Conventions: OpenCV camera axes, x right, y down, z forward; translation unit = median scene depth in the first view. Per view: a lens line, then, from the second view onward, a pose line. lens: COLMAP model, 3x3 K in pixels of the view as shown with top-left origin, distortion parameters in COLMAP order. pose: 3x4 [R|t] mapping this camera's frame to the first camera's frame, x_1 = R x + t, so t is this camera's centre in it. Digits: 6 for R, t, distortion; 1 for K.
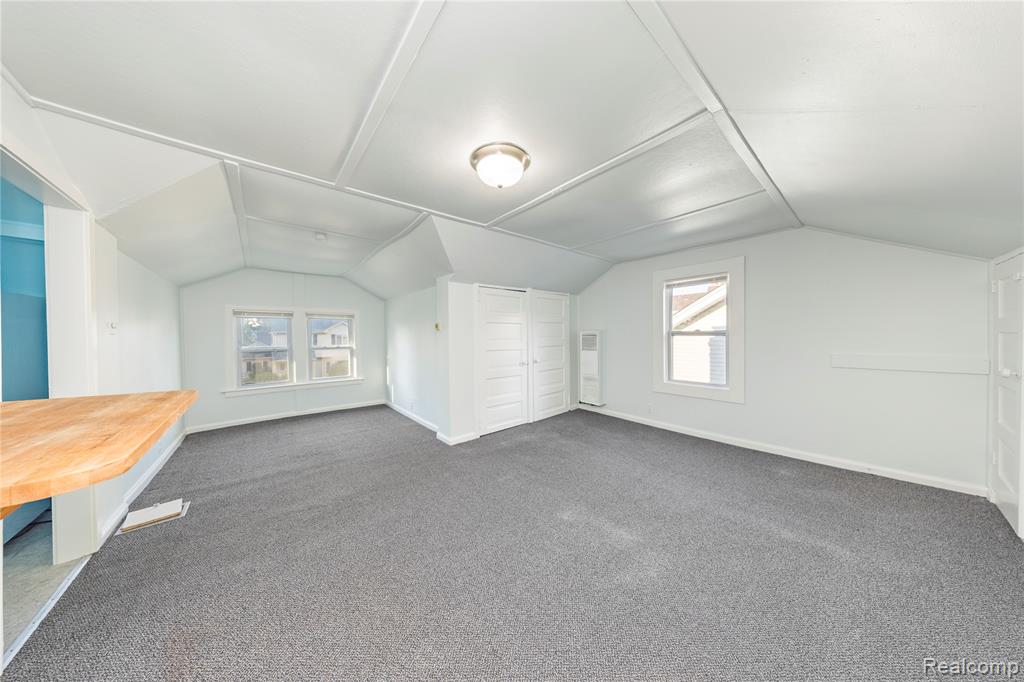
lens RADIAL K [[297.4, 0, 517.3], [0, 297.4, 335.9], [0, 0, 1]] dist [0.001823, 0.000034]
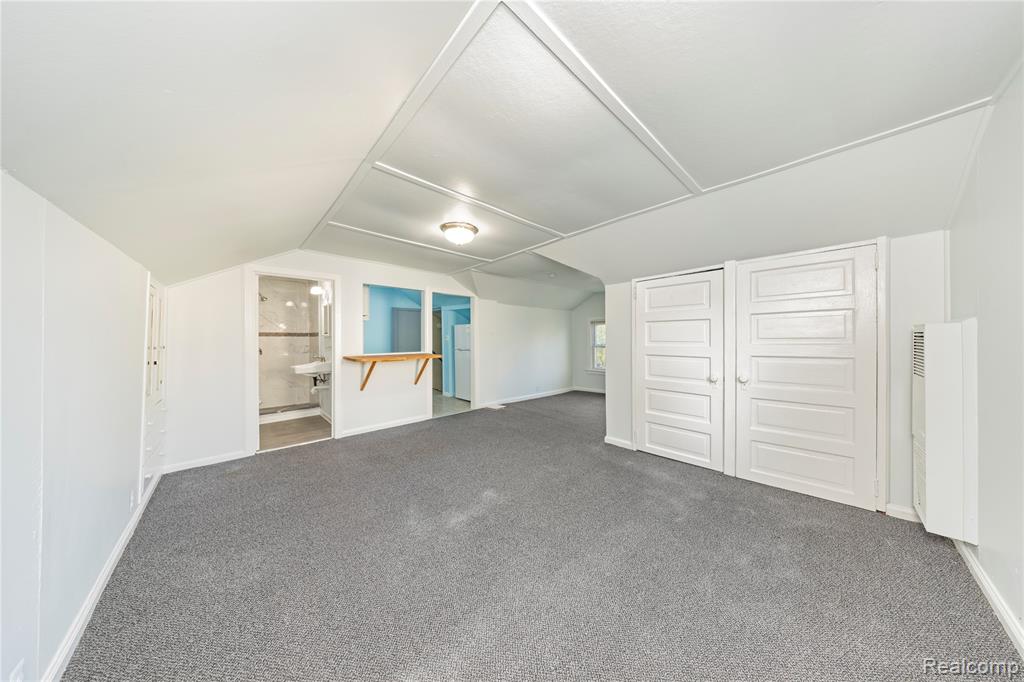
lens RADIAL K [[297.4, 0, 516.5], [0, 297.4, 340.8], [0, 0, 1]] dist [0.001823, 0.000034]
pose [[0.041297, 0.015872, -0.999021, 0.785025], [0.005131, 0.999857, 0.016097, -0.007649], [0.999134, -0.005791, 0.041209, 0.629399]]
